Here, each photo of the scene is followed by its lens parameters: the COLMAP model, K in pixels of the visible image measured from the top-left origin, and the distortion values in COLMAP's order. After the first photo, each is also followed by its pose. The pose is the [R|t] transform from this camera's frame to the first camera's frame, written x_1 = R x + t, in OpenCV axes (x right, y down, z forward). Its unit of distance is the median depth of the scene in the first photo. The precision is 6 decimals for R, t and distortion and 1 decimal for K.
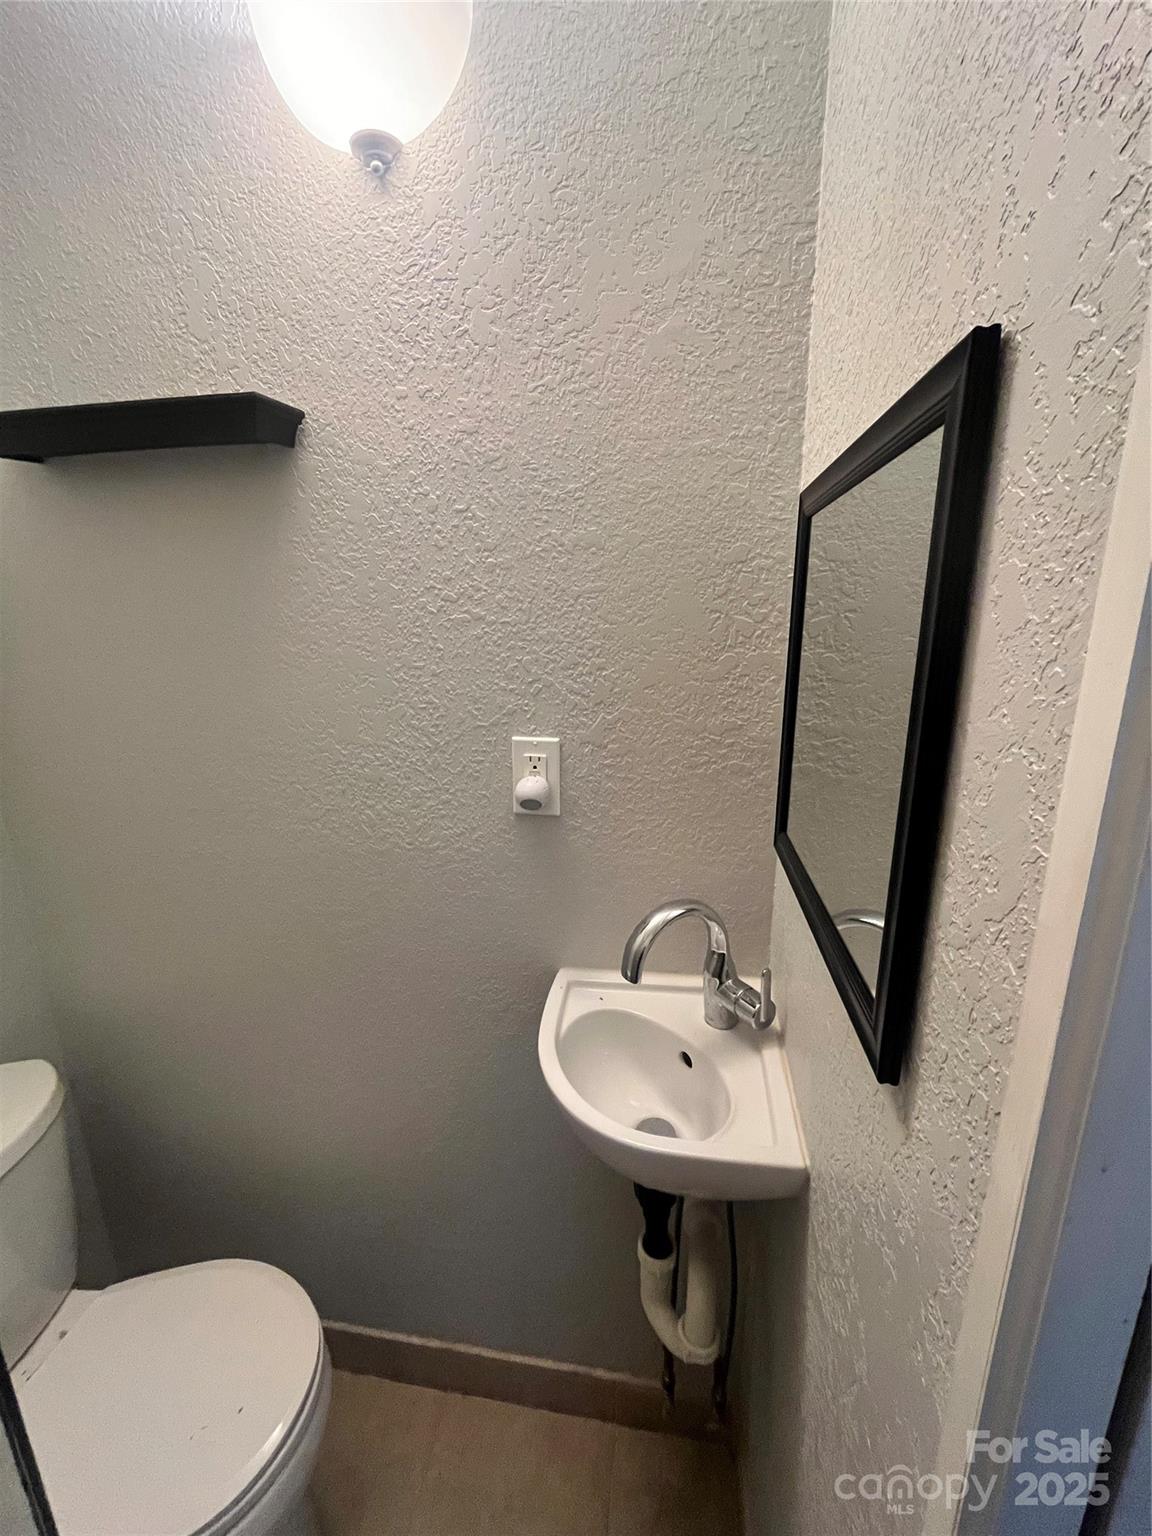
lens RADIAL K [[623.7, 0, 574.7], [0, 623.7, 763.3], [0, 0, 1]] dist [0.001324, -0.000343]
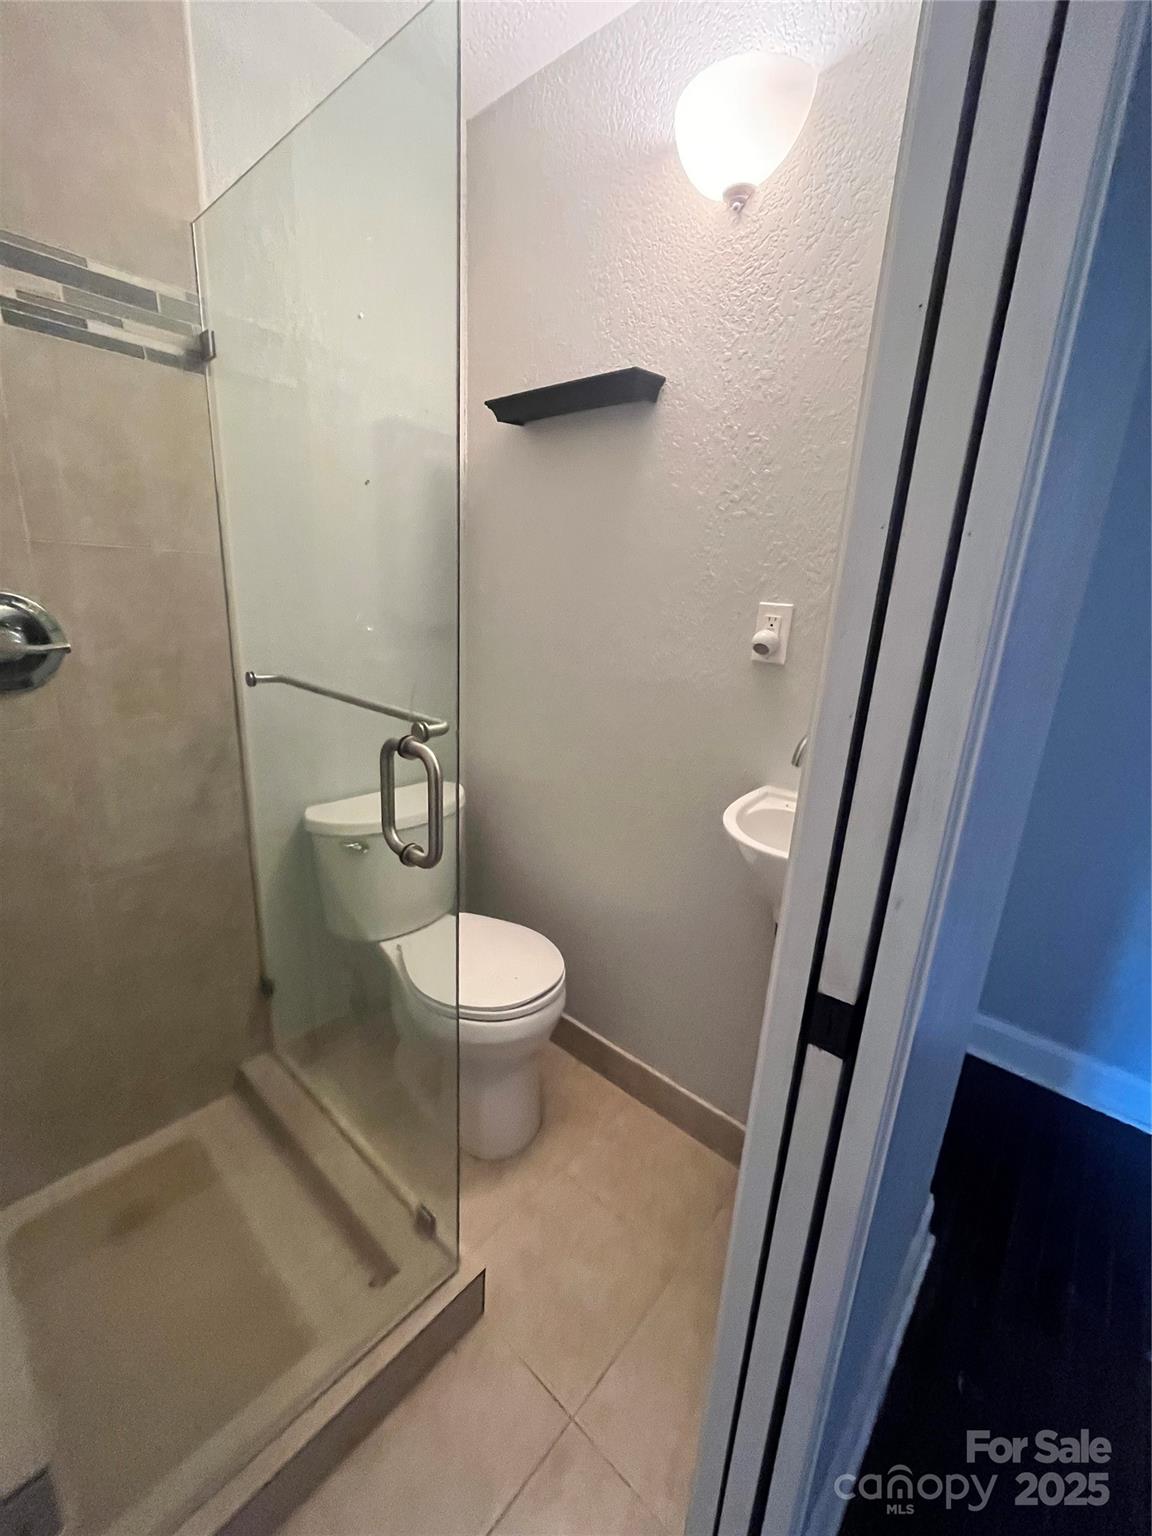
lens RADIAL K [[623.7, 0, 575.5], [0, 623.7, 768.2], [0, 0, 1]] dist [0.001324, -0.000343]
pose [[0.849772, 0.198206, -0.488468, 0.335354], [-0.182225, 0.979946, 0.080623, 0.313568], [0.494652, 0.020500, 0.868849, -0.453468]]
